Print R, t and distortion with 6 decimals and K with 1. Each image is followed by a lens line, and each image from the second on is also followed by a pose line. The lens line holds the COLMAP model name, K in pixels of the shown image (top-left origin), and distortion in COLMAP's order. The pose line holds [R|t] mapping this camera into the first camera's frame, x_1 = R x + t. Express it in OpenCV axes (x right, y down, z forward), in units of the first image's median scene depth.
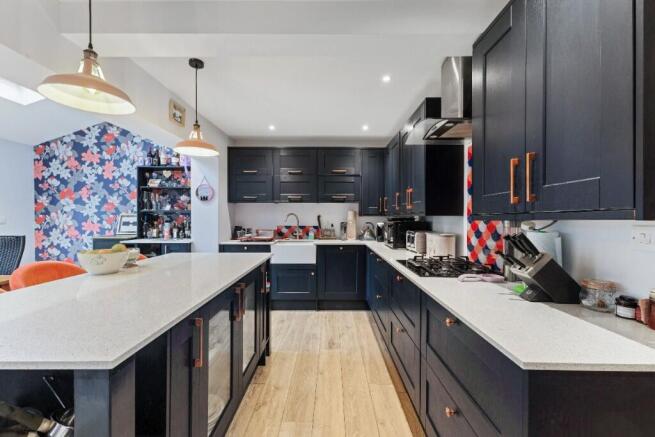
lens RADIAL K [[282.1, 0, 328.0], [0, 282.1, 217.4], [0, 0, 1]] dist [0.003073, 0.000301]
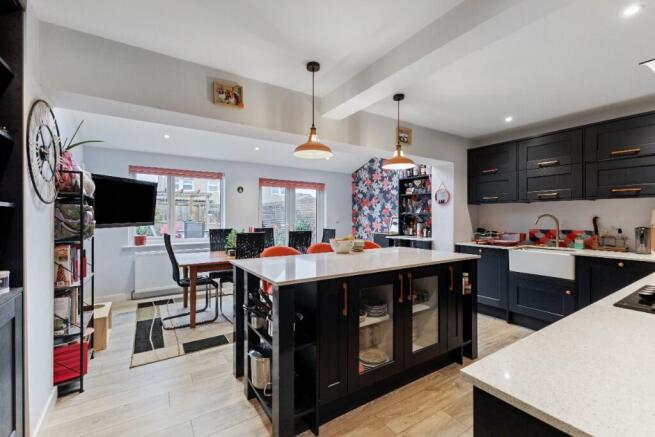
lens RADIAL K [[282.1, 0, 326.5], [0, 282.1, 216.7], [0, 0, 1]] dist [0.003073, 0.000301]
pose [[0.543360, -0.004893, -0.839486, 0.217353], [-0.004801, 0.999949, -0.008935, 0.003000], [0.839486, 0.008886, 0.543308, 0.021895]]
